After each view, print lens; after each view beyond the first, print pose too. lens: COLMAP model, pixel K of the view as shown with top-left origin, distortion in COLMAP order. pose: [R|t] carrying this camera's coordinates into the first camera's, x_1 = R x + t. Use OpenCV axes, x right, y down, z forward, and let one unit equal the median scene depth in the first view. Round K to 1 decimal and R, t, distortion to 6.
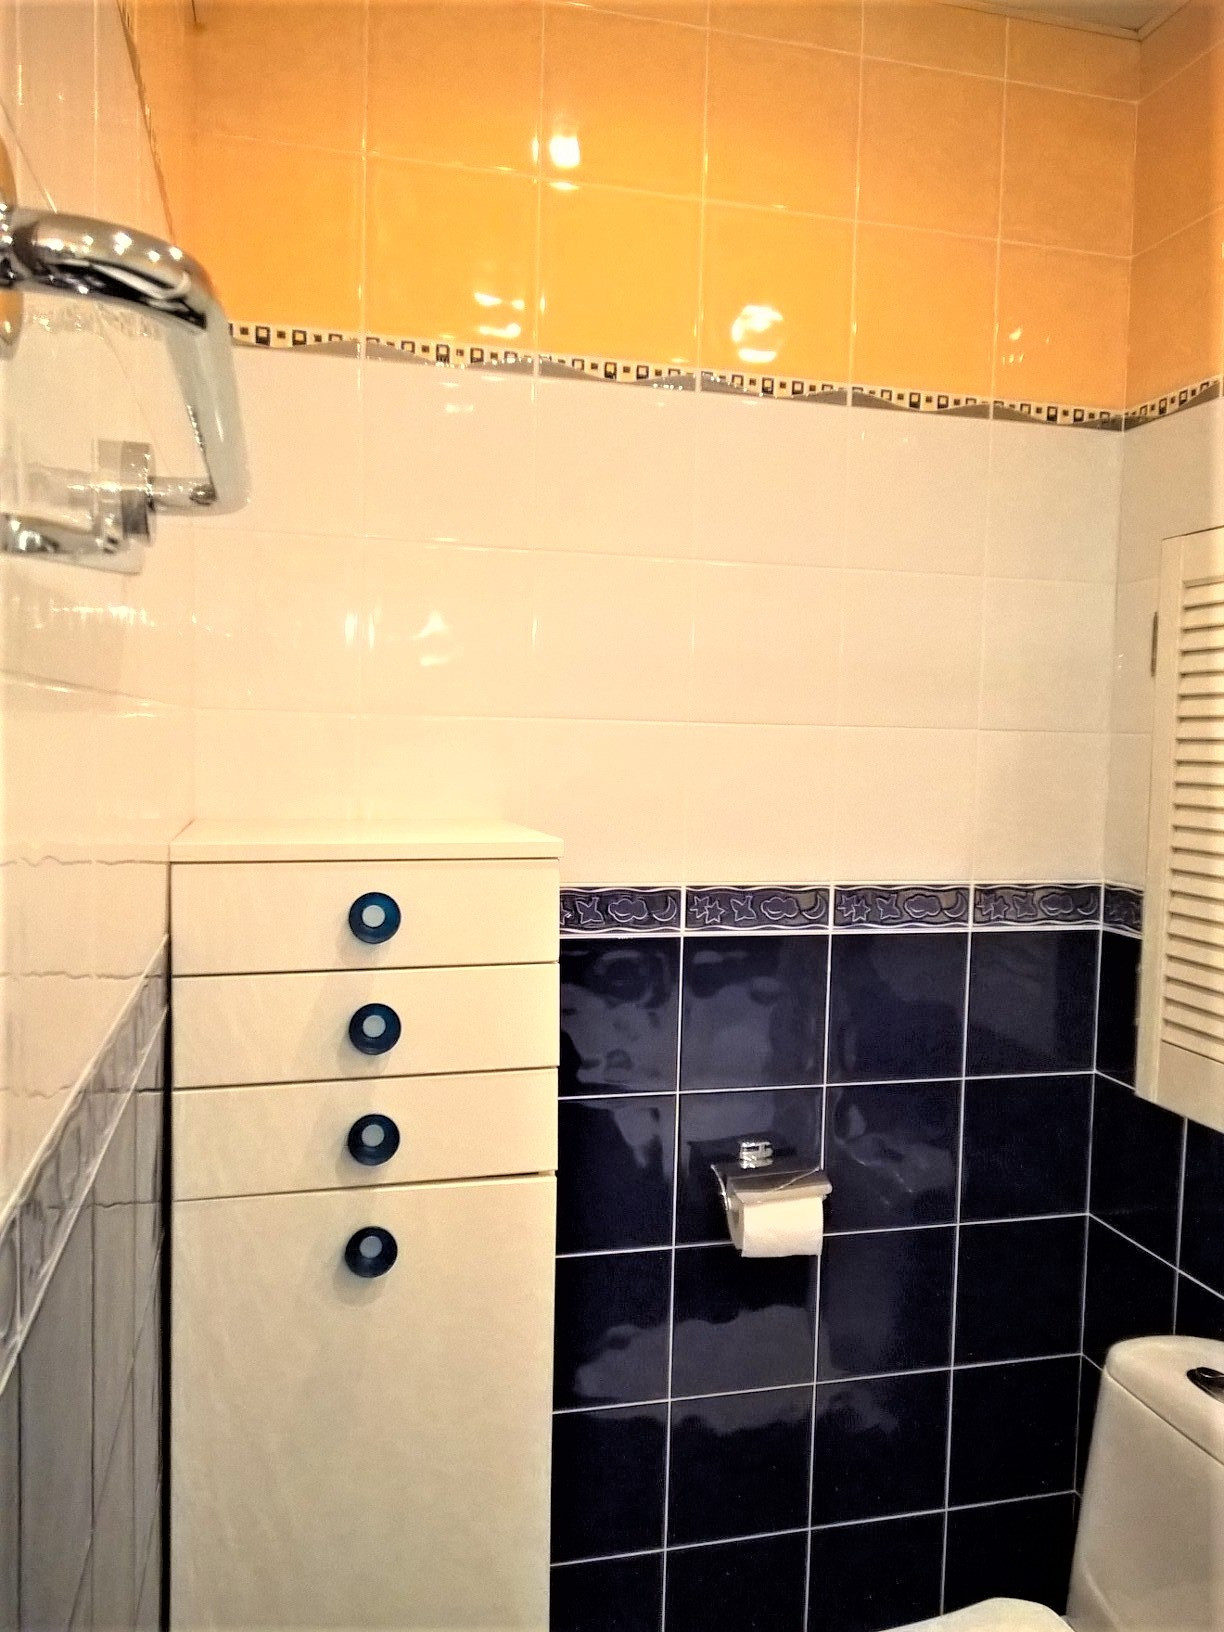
lens RADIAL K [[1311.5, 0, 620.7], [0, 1311.5, 824.5], [0, 0, 1]] dist [0.001338, 0.015100]
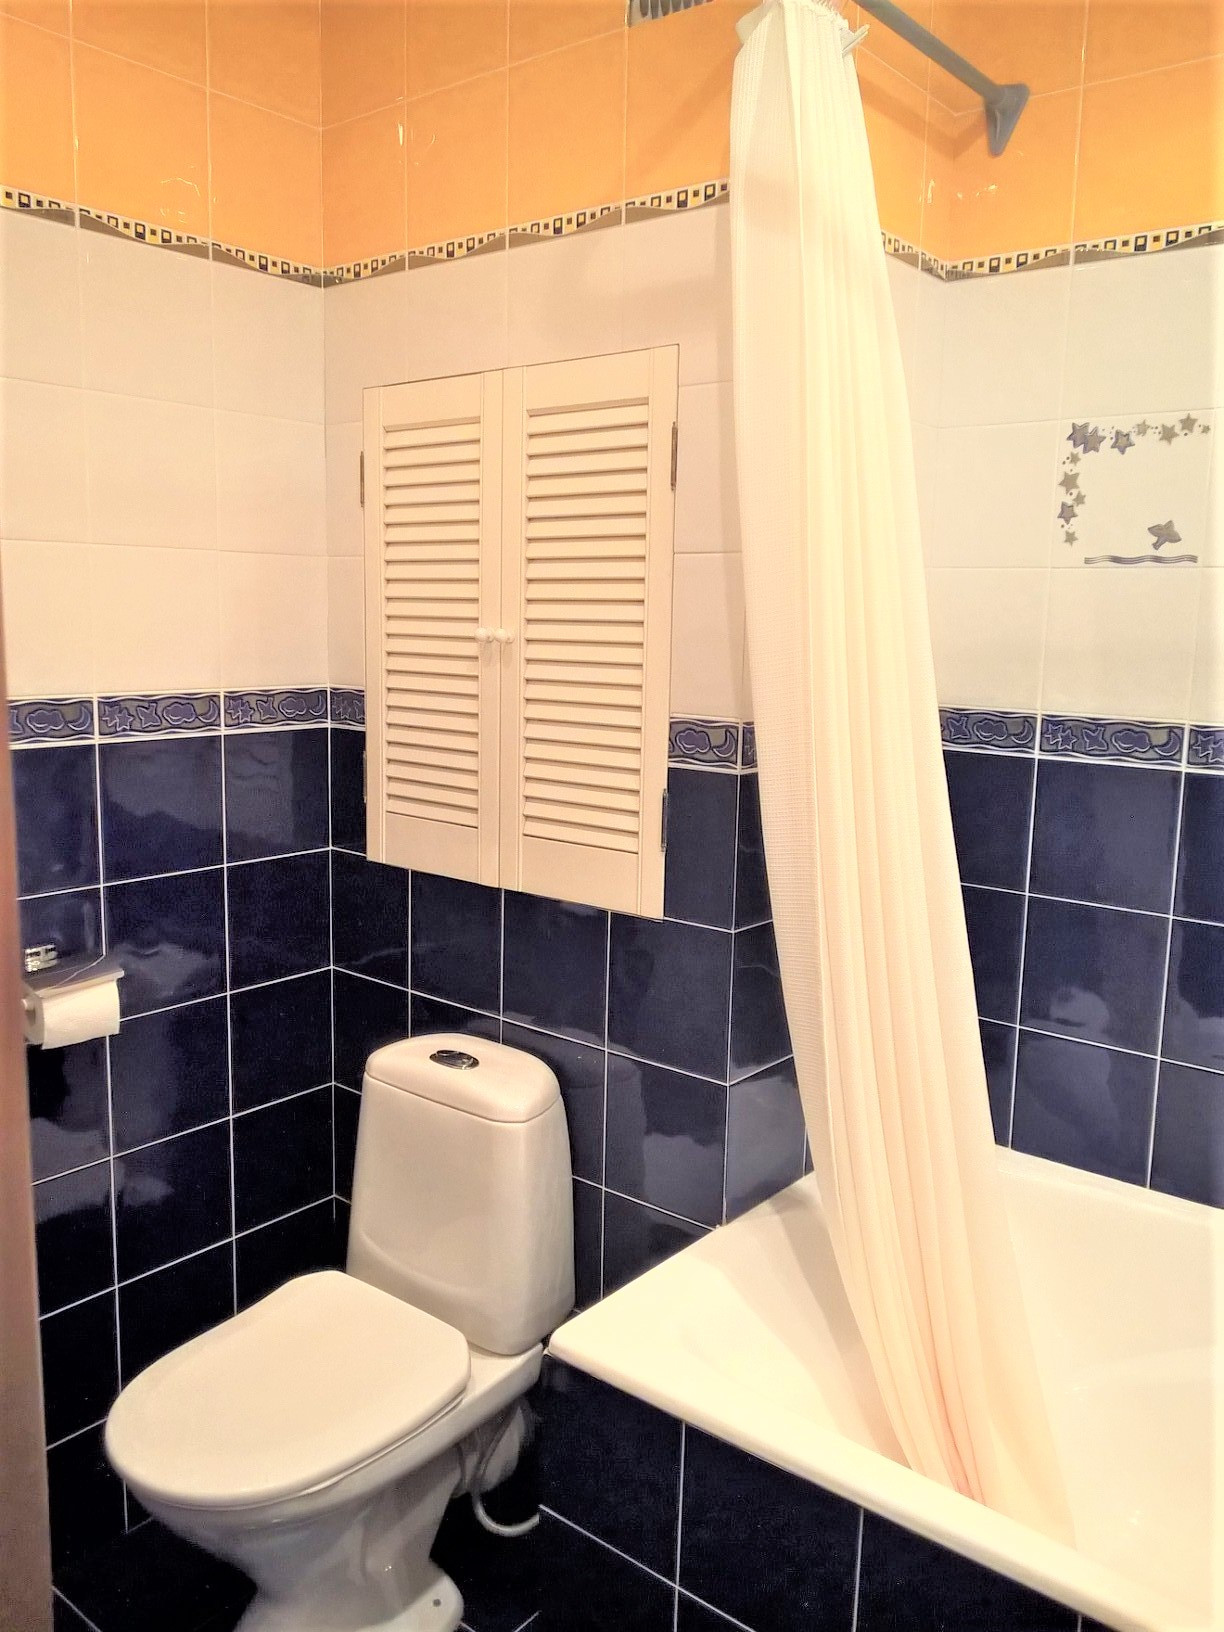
lens RADIAL K [[1311.5, 0, 613.6], [0, 1311.5, 809.6], [0, 0, 1]] dist [0.001338, 0.015100]
pose [[0.810244, -0.097287, 0.577962, -0.120023], [0.034629, 0.992351, 0.118495, 0.024938], [-0.585069, -0.075996, 0.807415, -0.106464]]
